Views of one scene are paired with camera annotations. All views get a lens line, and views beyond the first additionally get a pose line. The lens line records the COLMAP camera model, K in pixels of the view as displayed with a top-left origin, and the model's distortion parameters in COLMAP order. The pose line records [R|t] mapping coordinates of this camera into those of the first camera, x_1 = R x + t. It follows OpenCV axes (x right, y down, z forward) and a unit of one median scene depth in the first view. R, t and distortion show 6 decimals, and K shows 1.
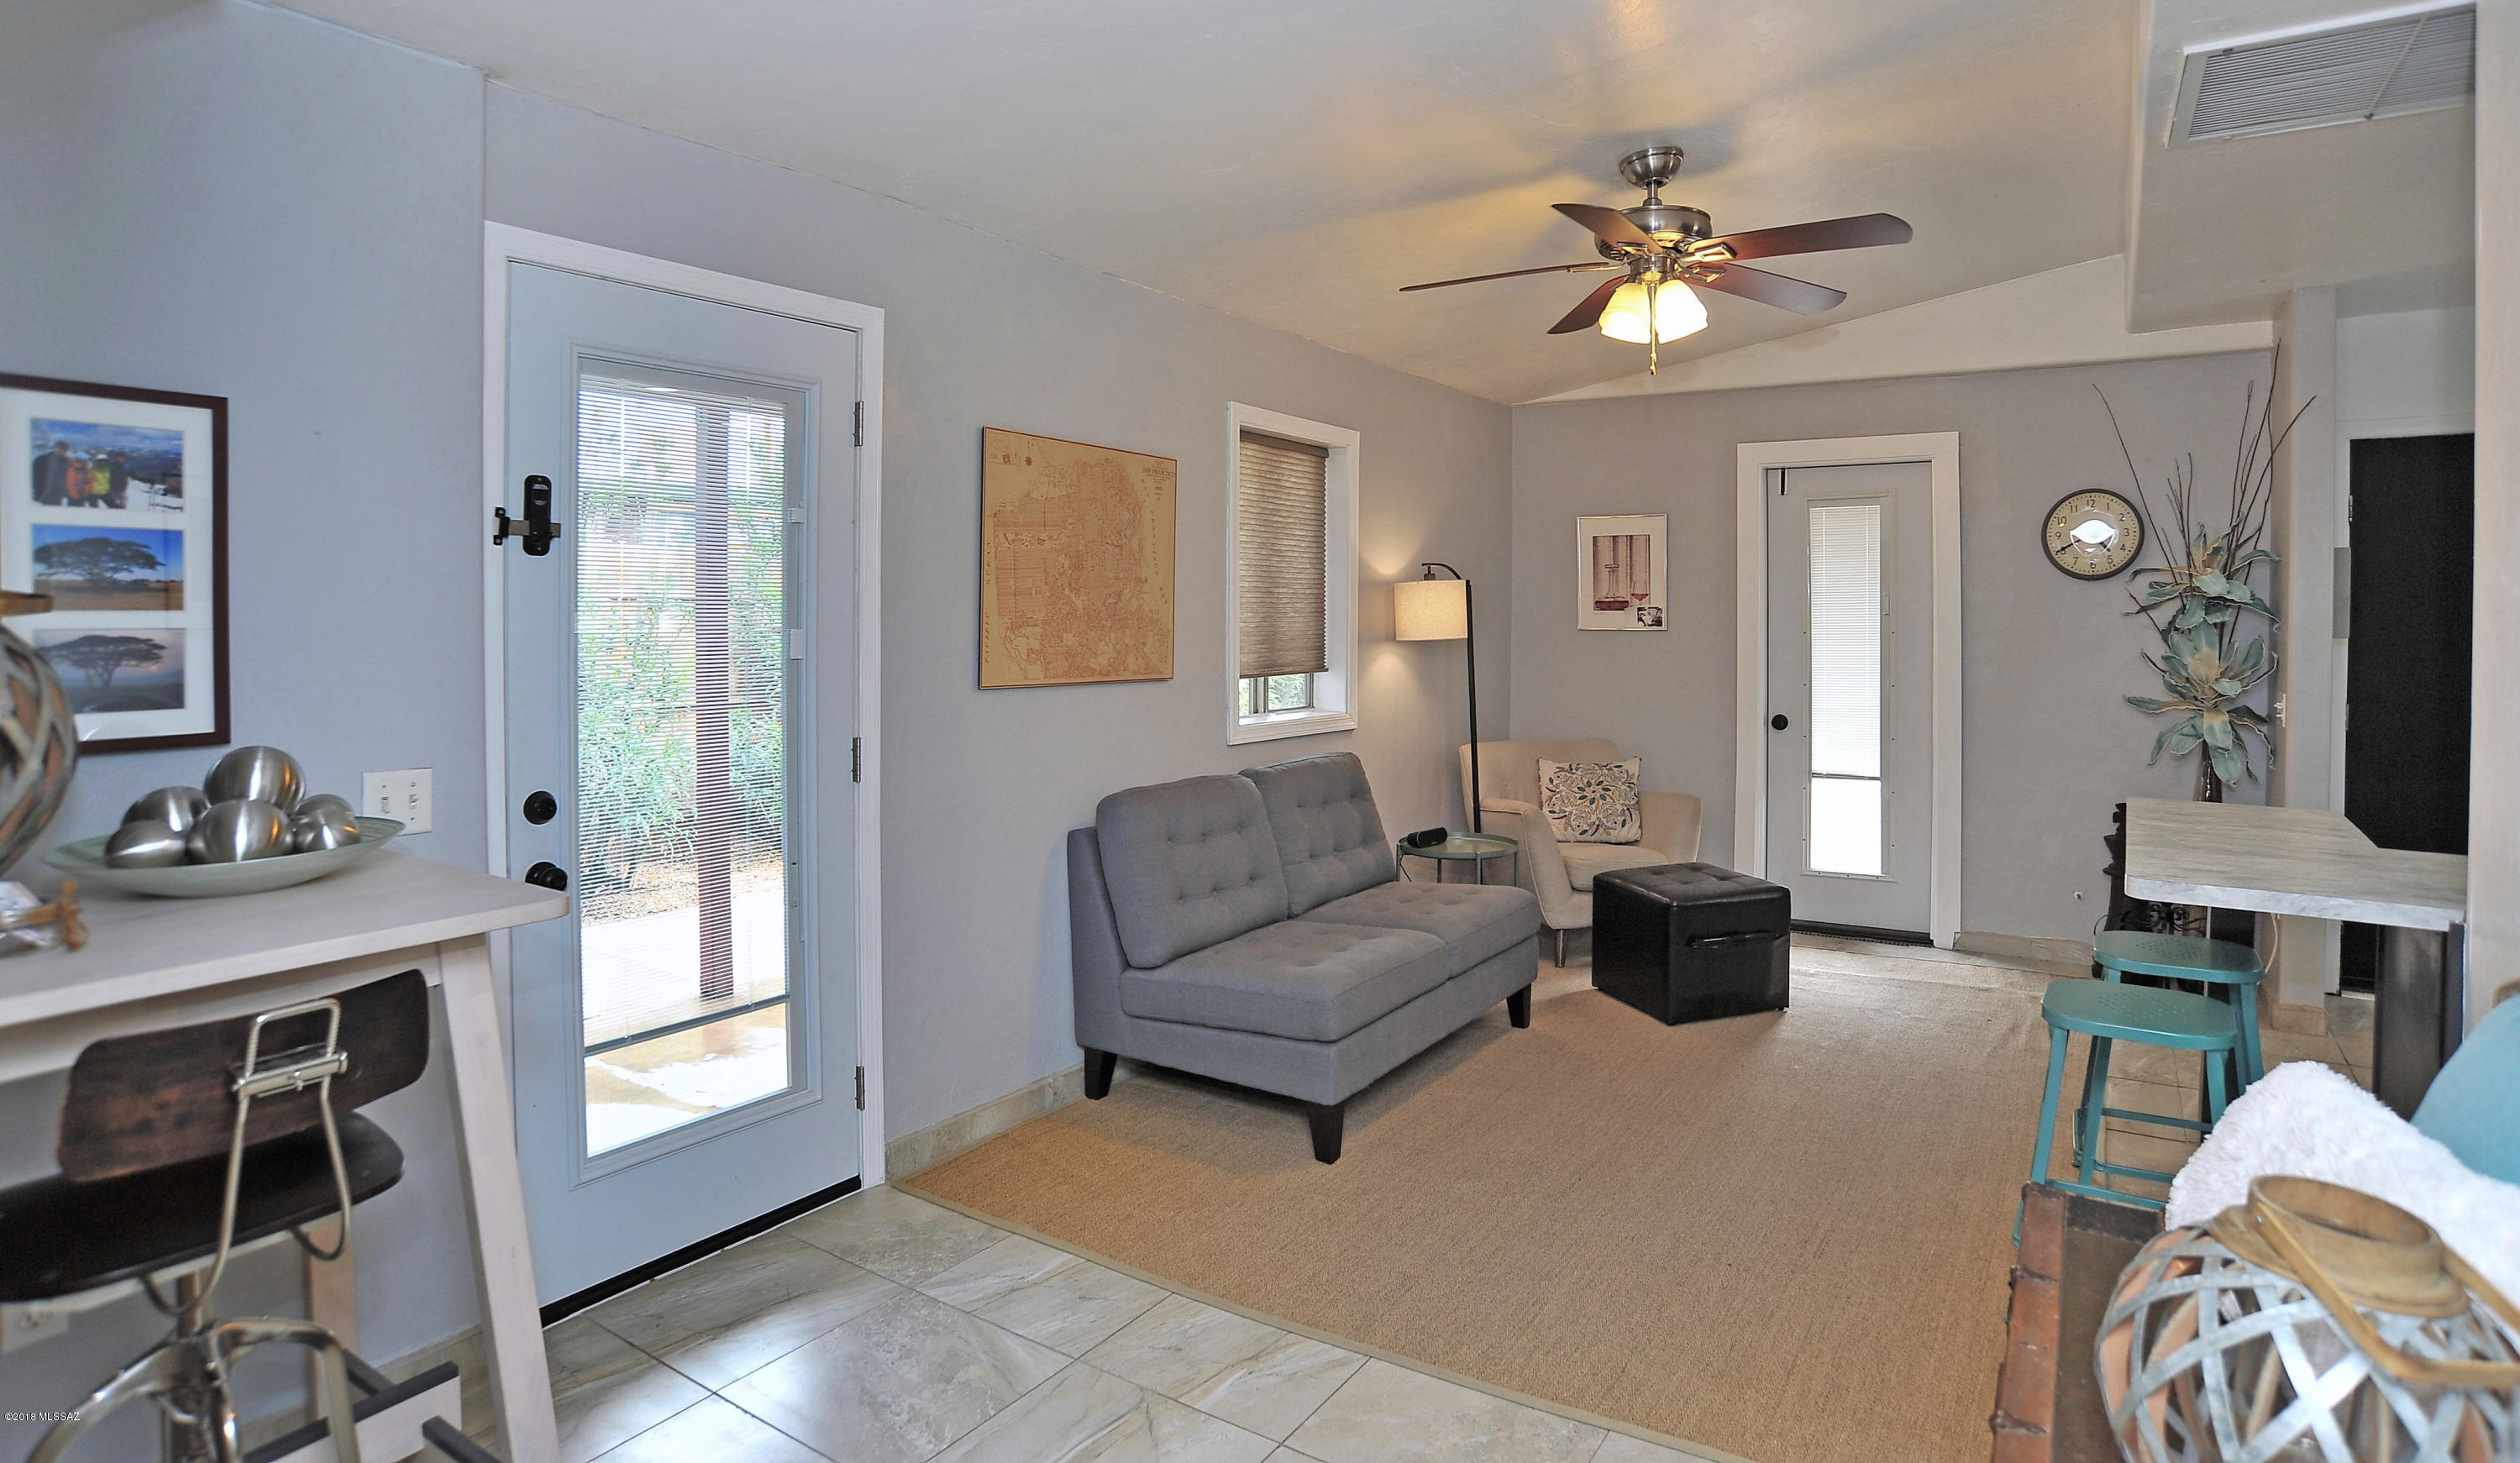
lens RADIAL K [[1314.4, 0, 1276.5], [0, 1314.4, 629.9], [0, 0, 1]] dist [-0.105901, 0.050107]
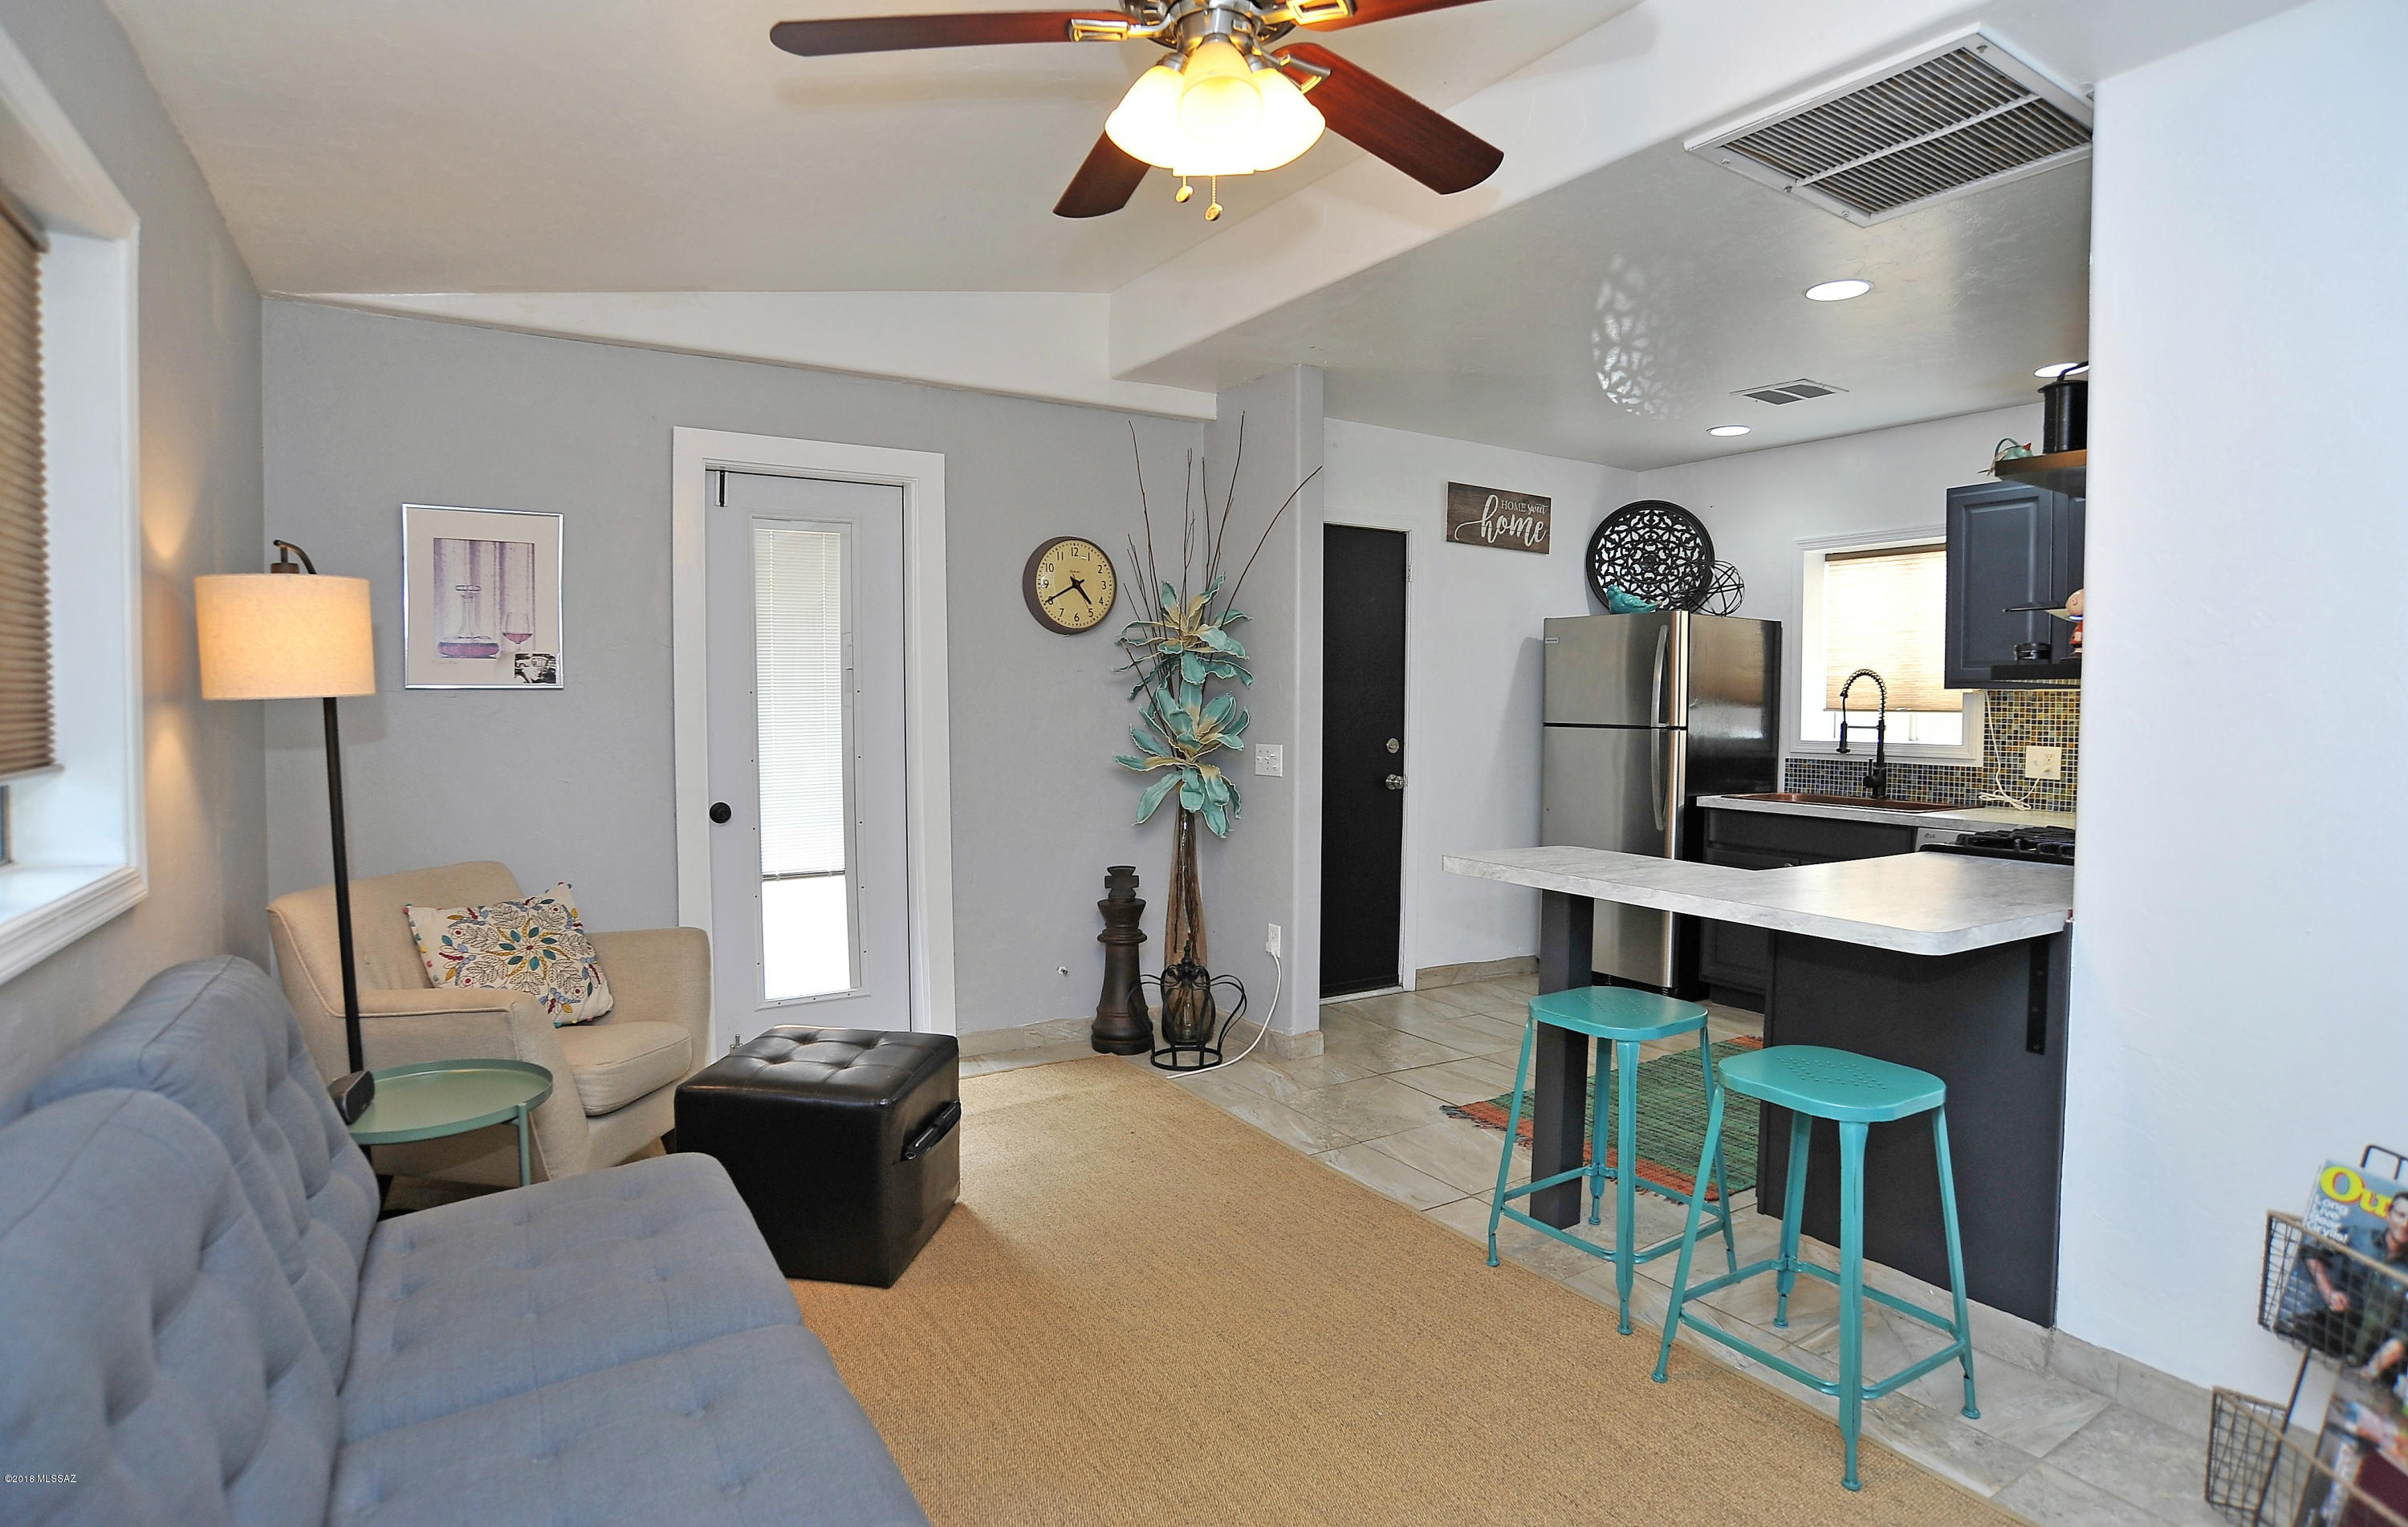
lens RADIAL K [[1236.9, 0, 1196.0], [0, 1236.9, 741.8], [0, 0, 1]] dist [-0.114485, 0.065454]
pose [[0.424920, -0.029682, 0.904744, -0.172822], [0.008911, 0.999551, 0.028607, 0.017836], [-0.905187, -0.004094, 0.424994, 0.624182]]
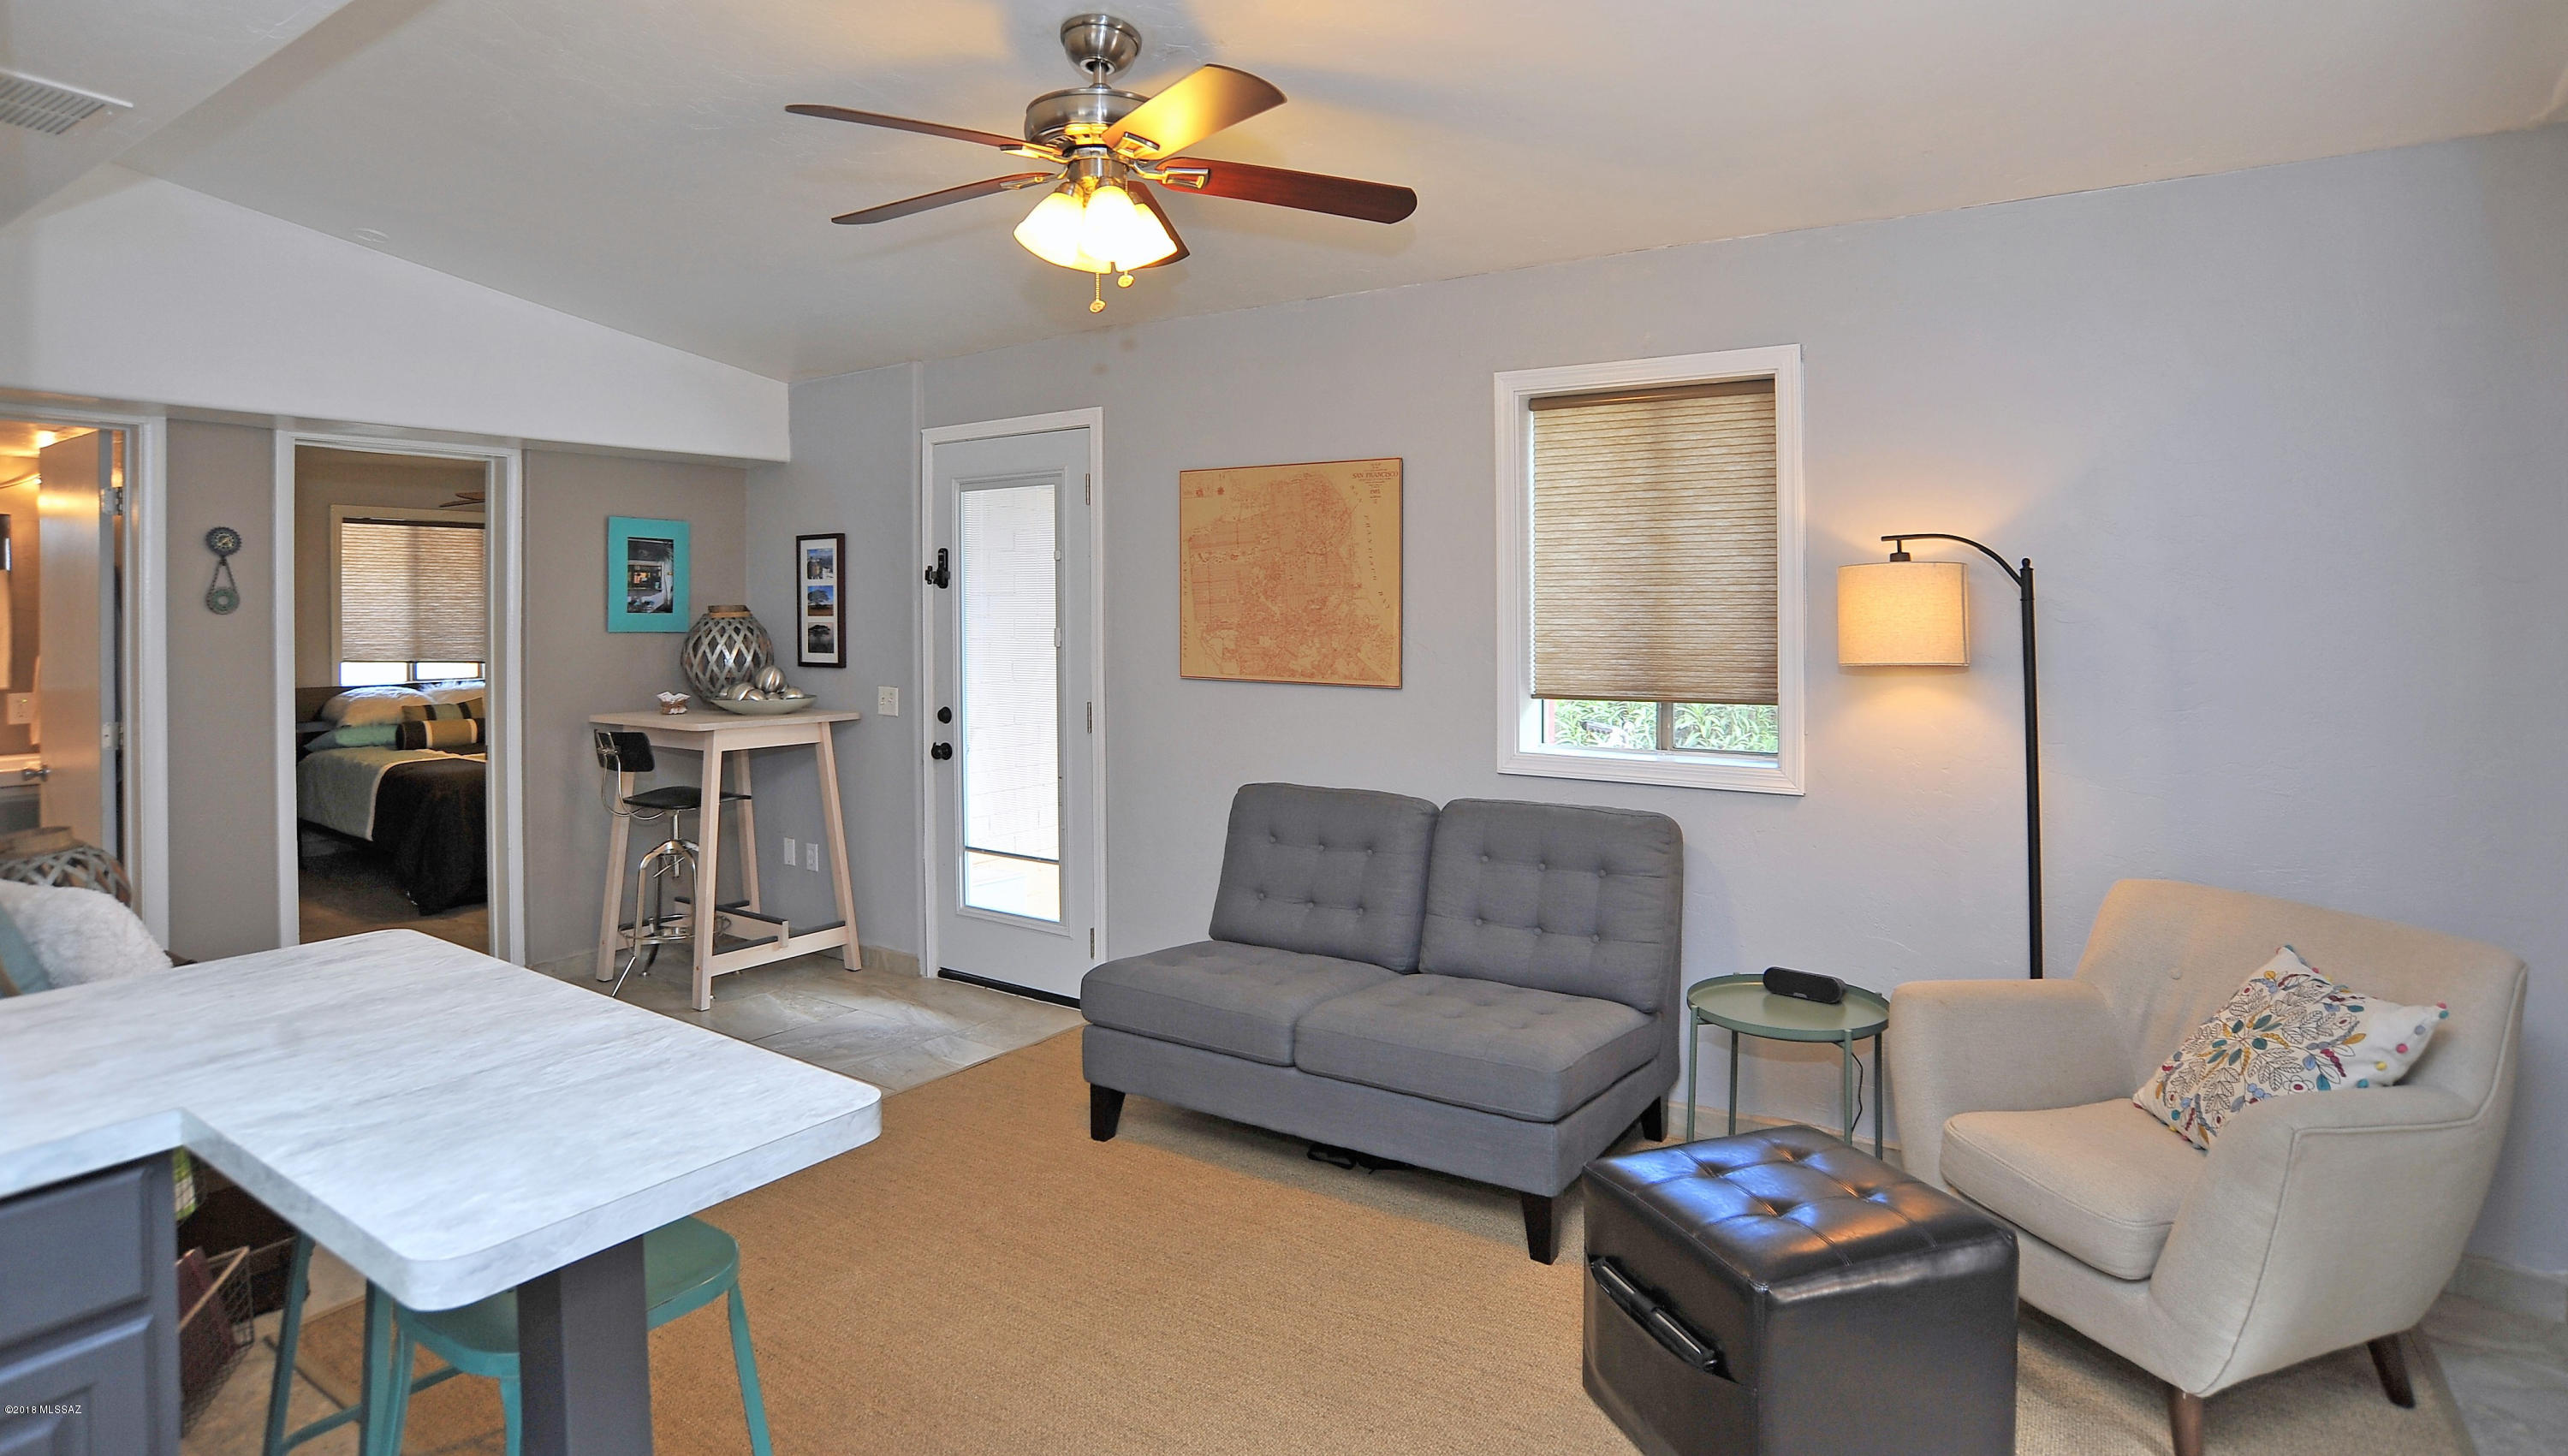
lens RADIAL K [[1331.2, 0, 1288.5], [0, 1331.2, 618.7], [0, 0, 1]] dist [-0.107421, 0.050417]
pose [[-0.002458, 0.003413, -0.999991, 0.868344], [-0.013231, 0.999907, 0.003445, -0.014770], [0.999909, 0.013240, -0.002412, 0.901927]]
